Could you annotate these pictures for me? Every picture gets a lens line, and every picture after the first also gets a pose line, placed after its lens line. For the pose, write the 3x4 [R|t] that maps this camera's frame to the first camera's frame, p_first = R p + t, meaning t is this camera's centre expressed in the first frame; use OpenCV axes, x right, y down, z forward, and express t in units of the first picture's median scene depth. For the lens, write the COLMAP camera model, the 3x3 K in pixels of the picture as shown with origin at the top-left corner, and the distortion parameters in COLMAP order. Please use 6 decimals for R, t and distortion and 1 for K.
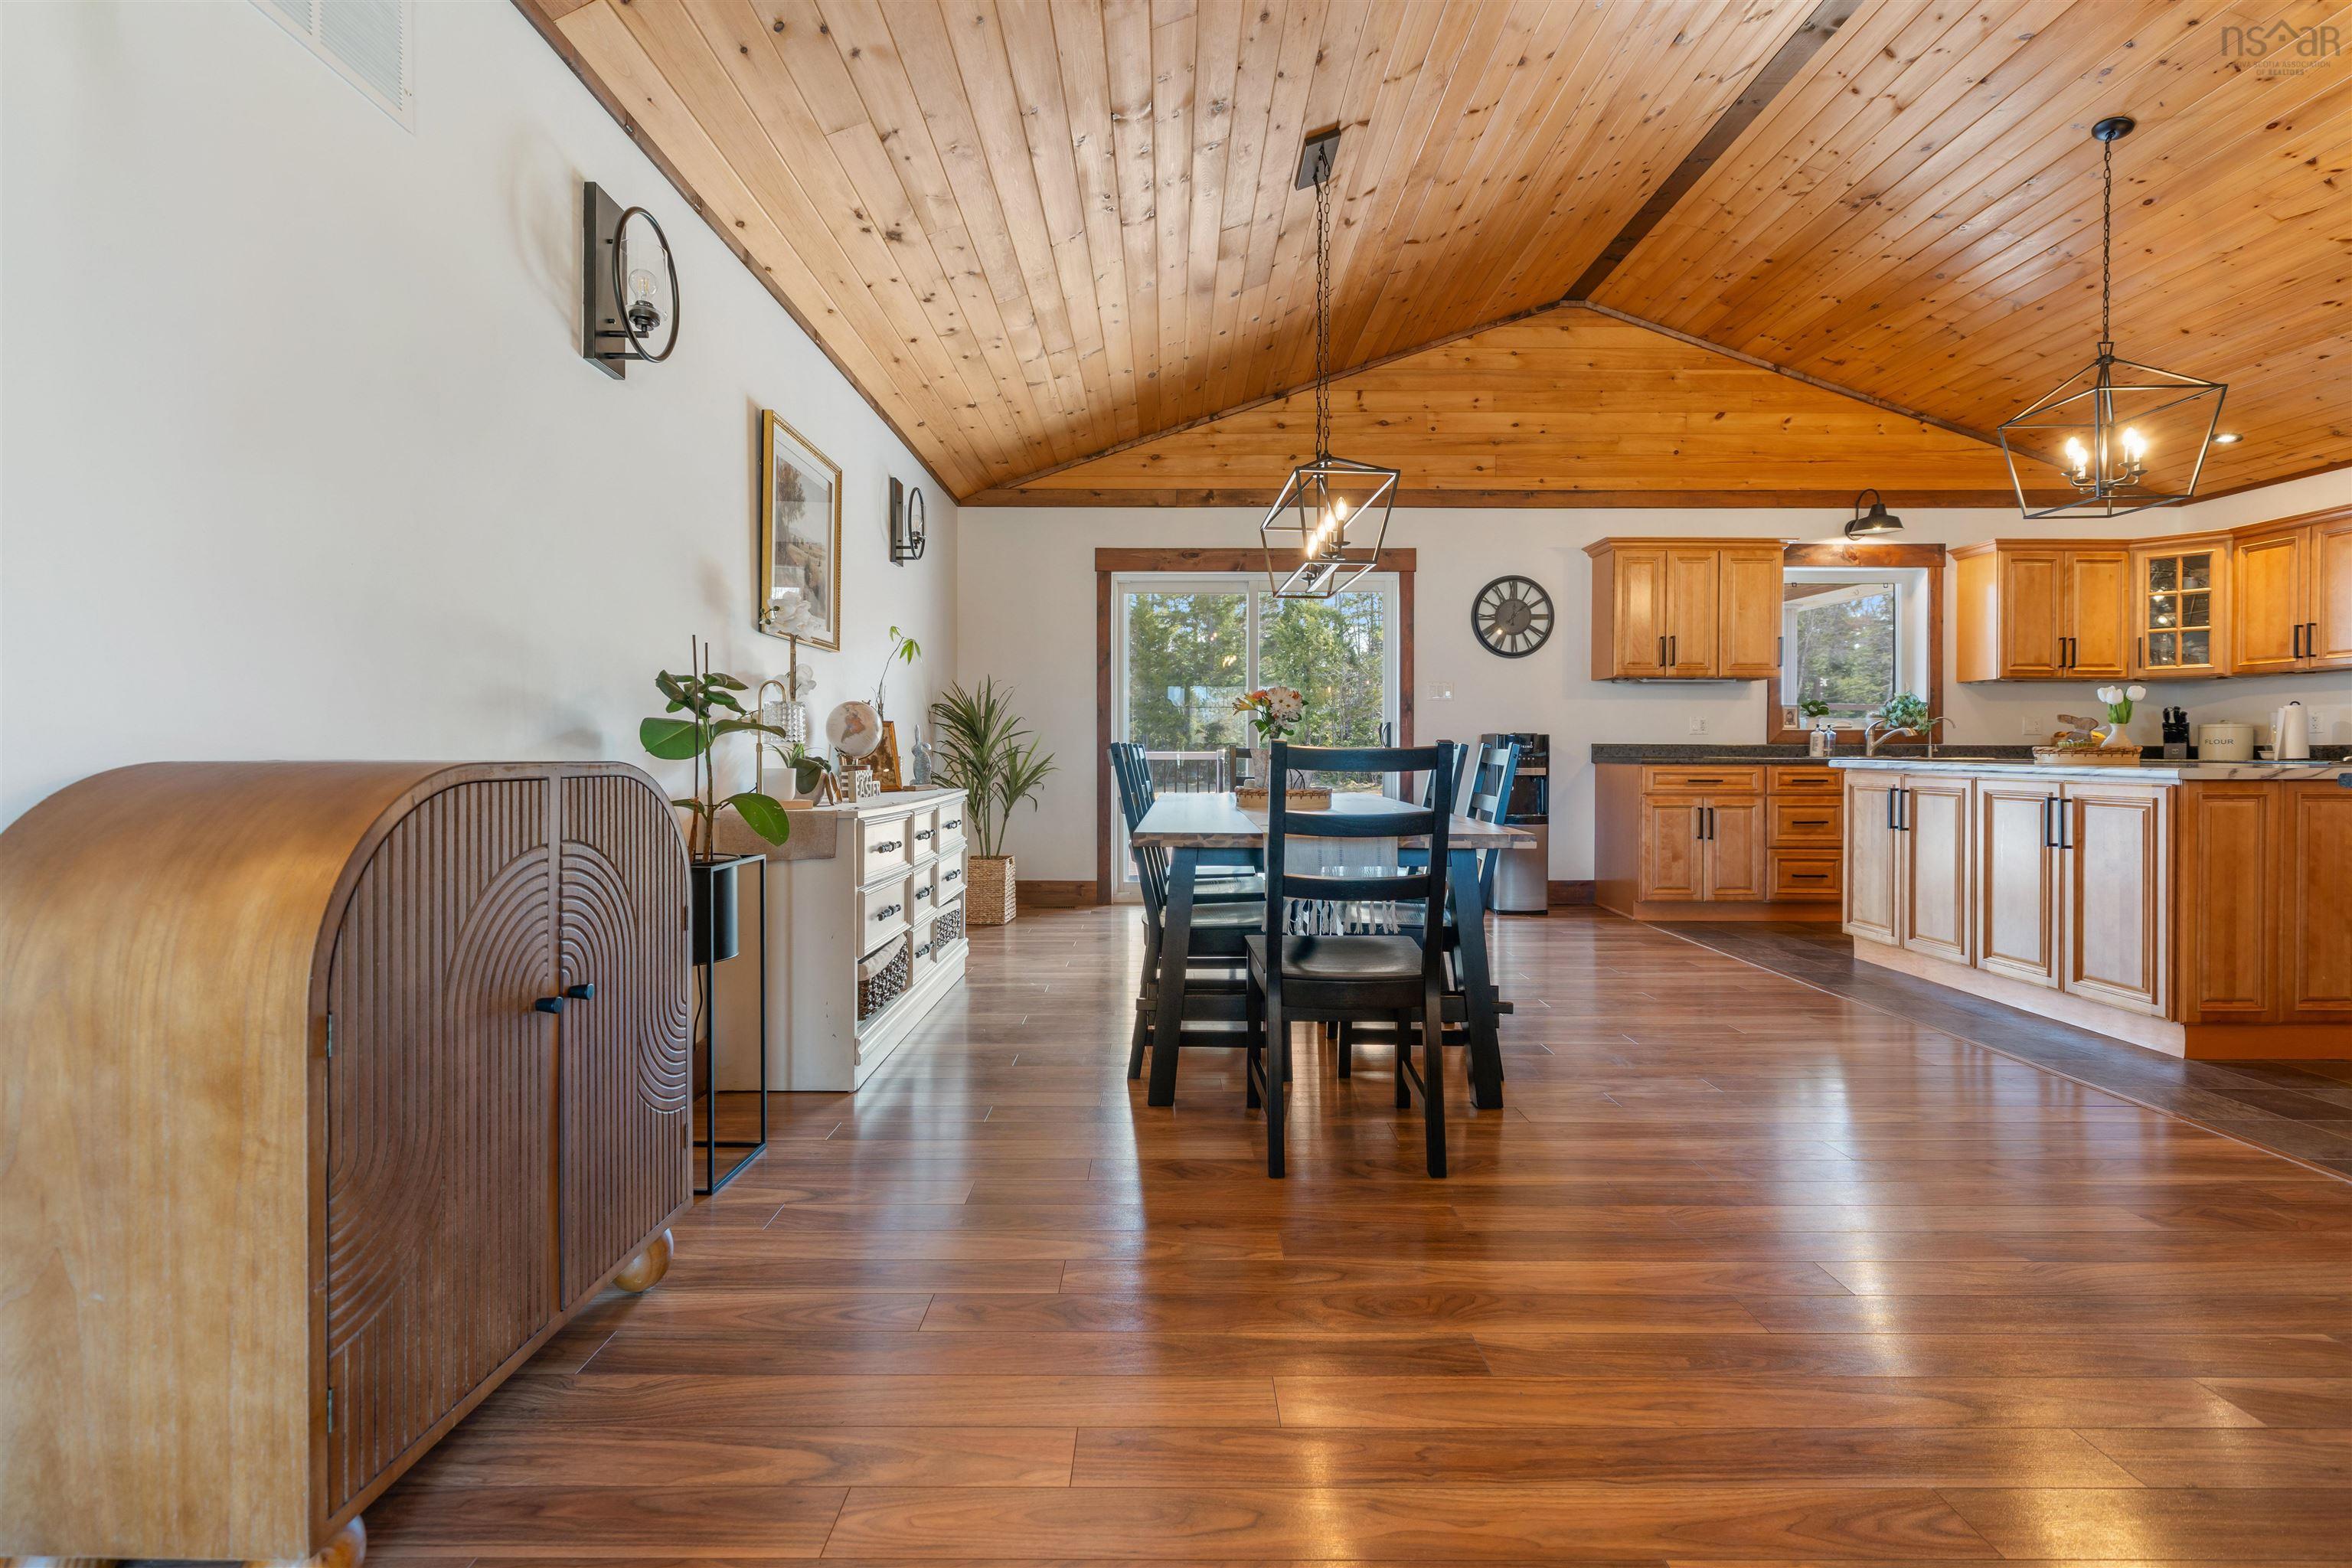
lens RADIAL K [[1018.4, 0, 1176.6], [0, 1018.4, 759.9], [0, 0, 1]] dist [-0.000093, -0.000261]
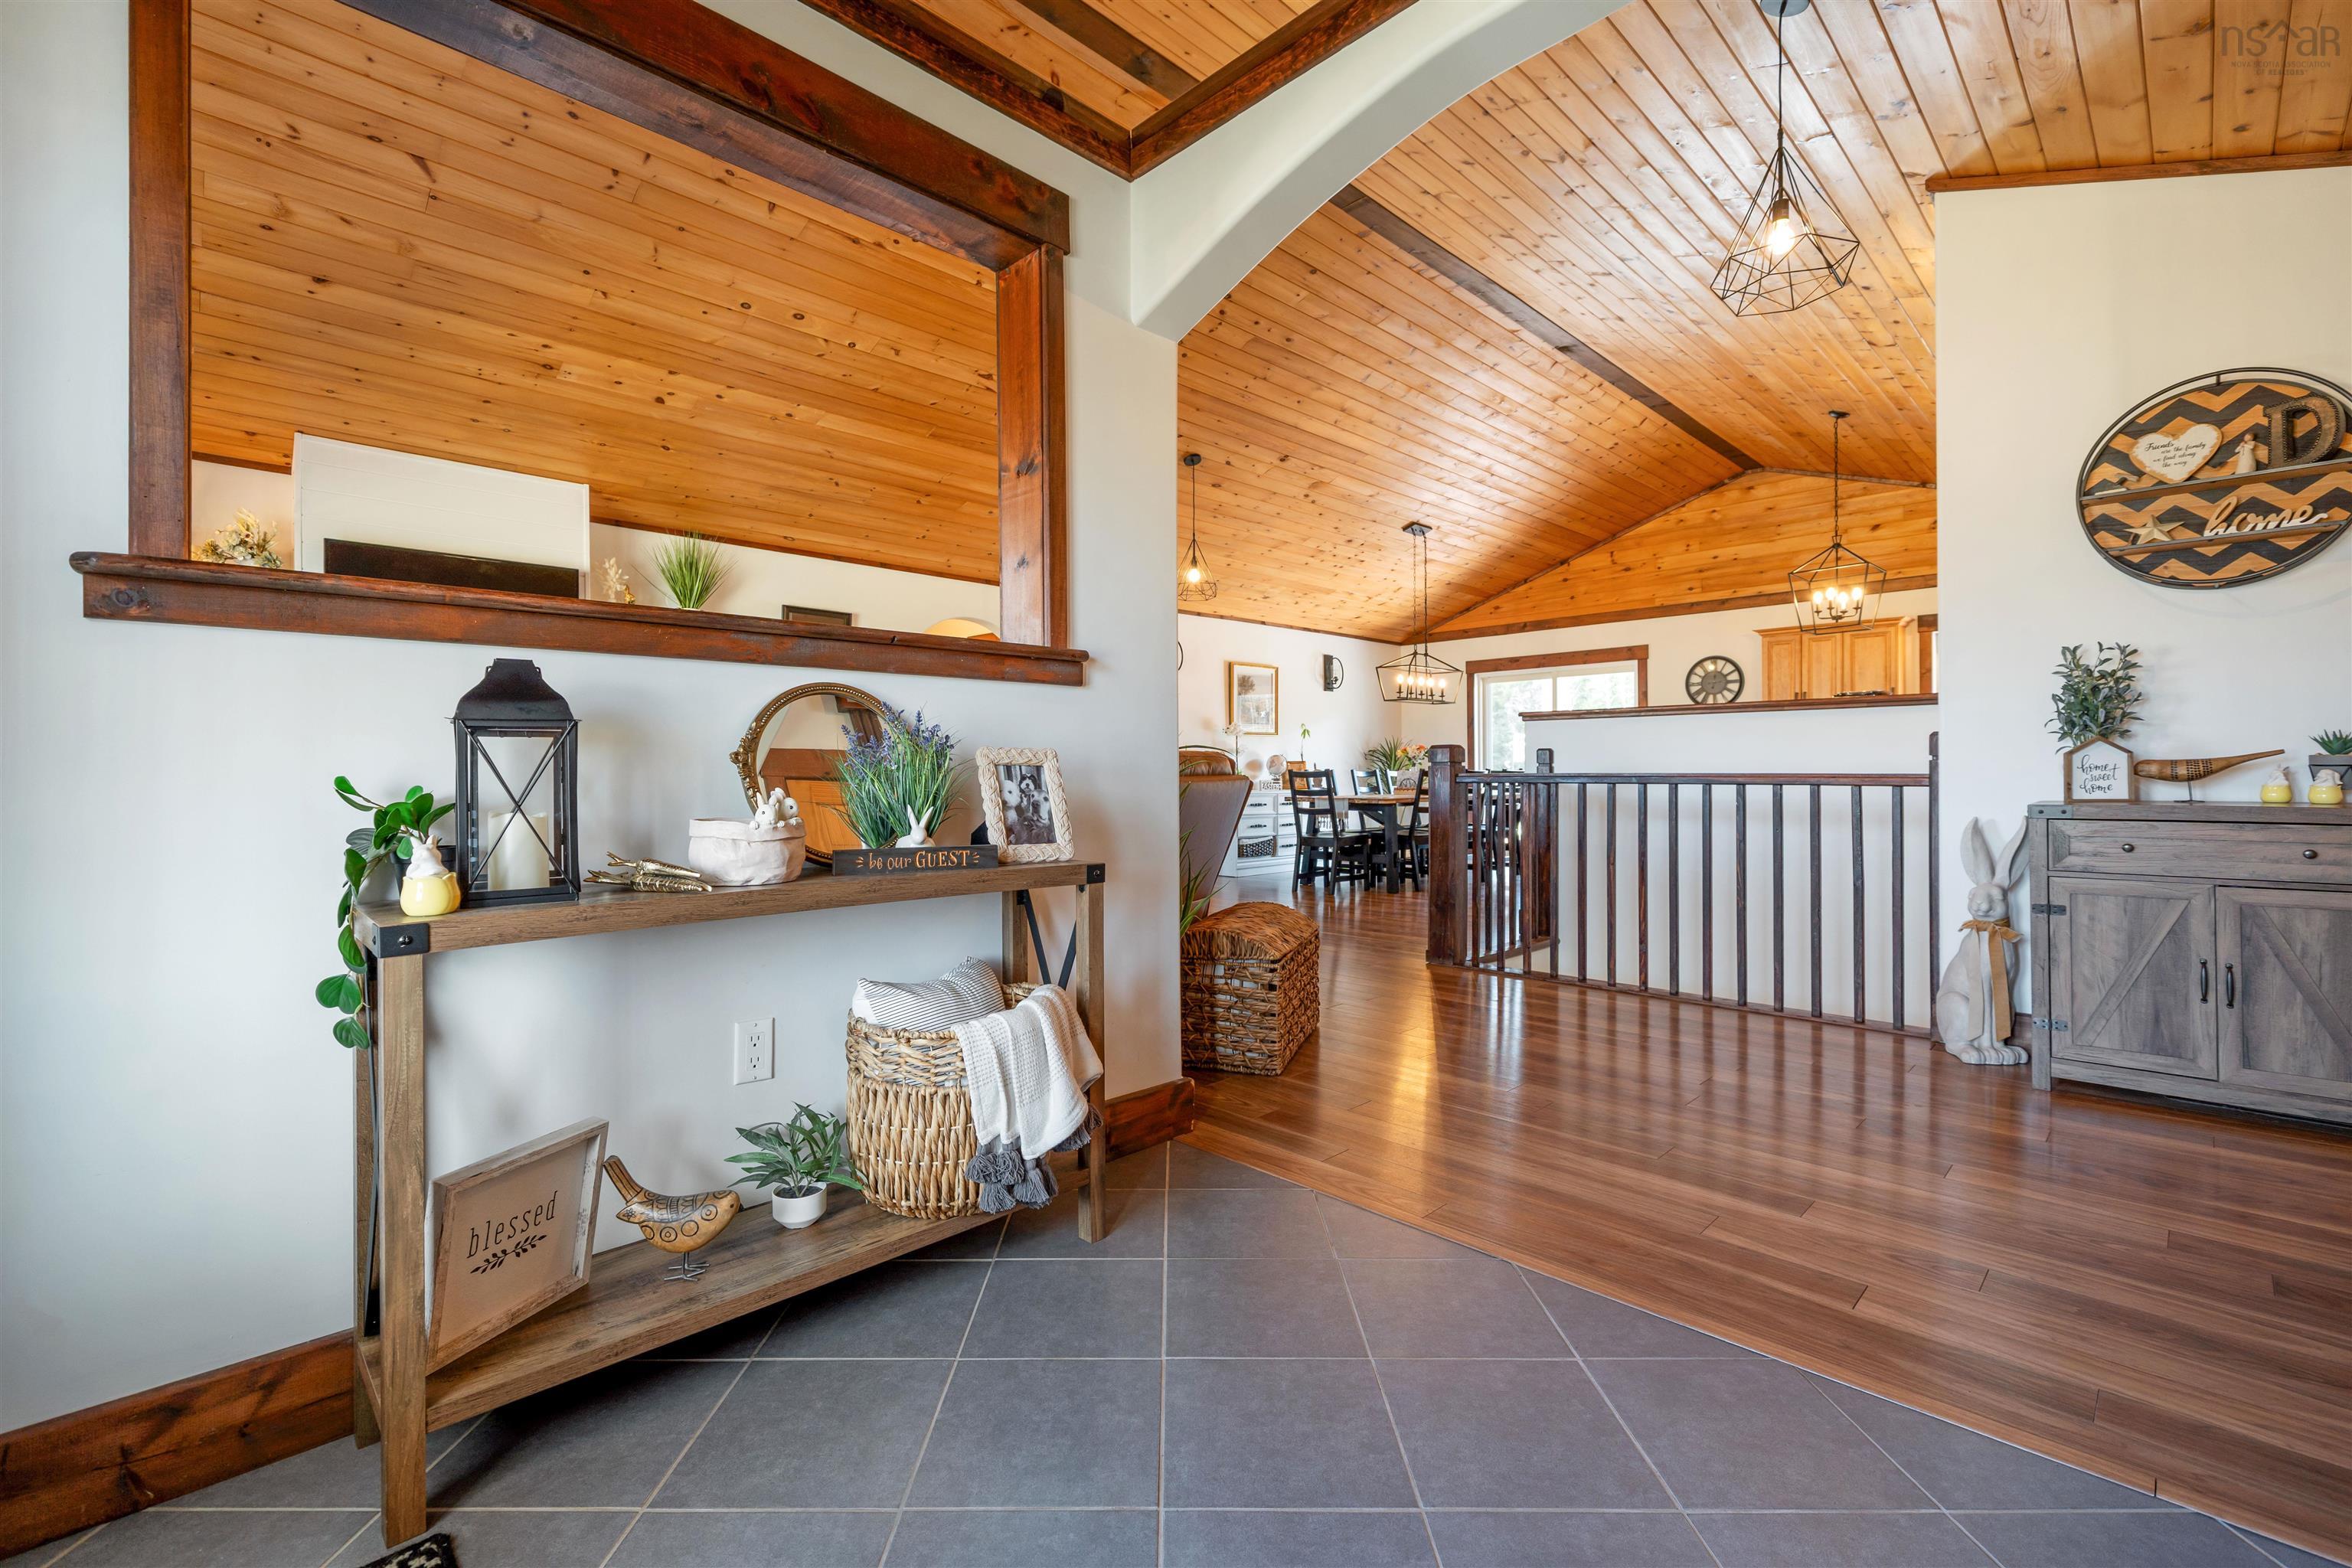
lens RADIAL K [[1018.4, 0, 1168.1], [0, 1018.4, 772.4], [0, 0, 1]] dist [-0.000093, -0.000261]
pose [[0.698825, -0.007858, -0.715250, 0.853284], [-0.000155, 0.999938, -0.011136, 0.011455], [0.715293, 0.007893, 0.698780, -0.658932]]
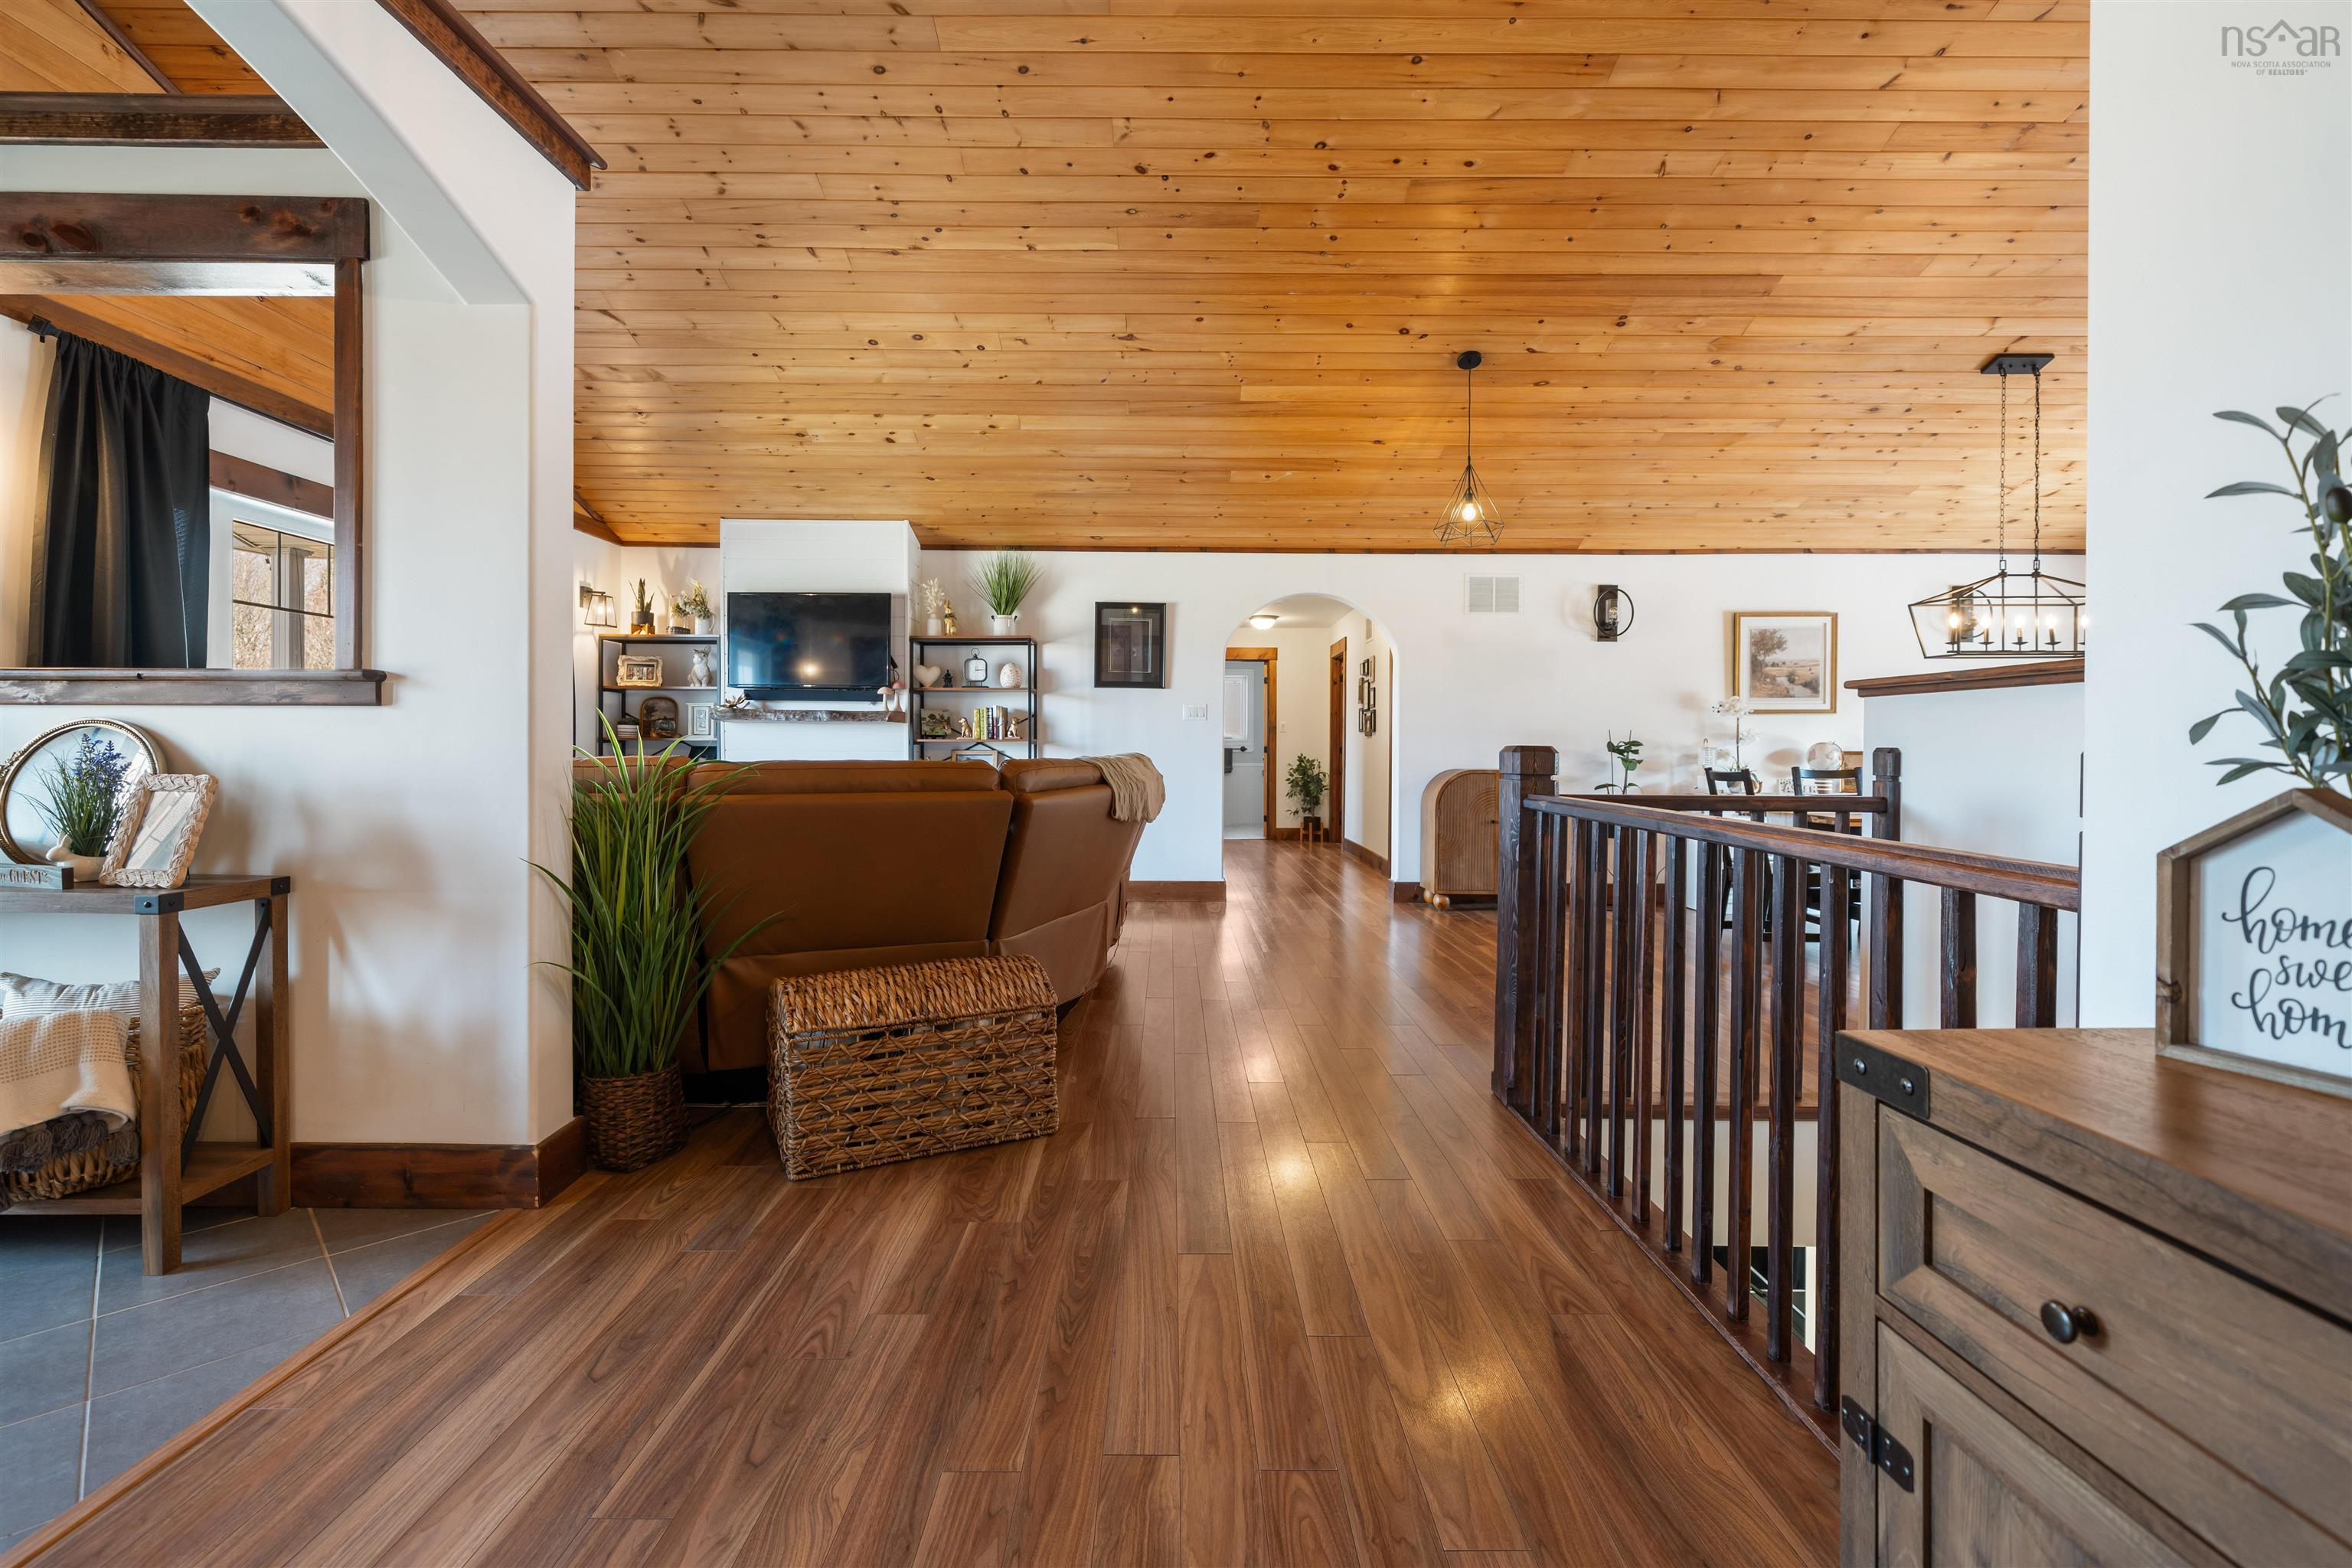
lens RADIAL K [[1018.4, 0, 1173.4], [0, 1018.4, 756.8], [0, 0, 1]] dist [-0.000093, -0.000261]
pose [[-0.001610, 0.005677, -0.999983, 0.926995], [-0.015278, 0.999867, 0.005701, -0.014296], [0.999882, 0.015287, -0.001523, -0.106857]]
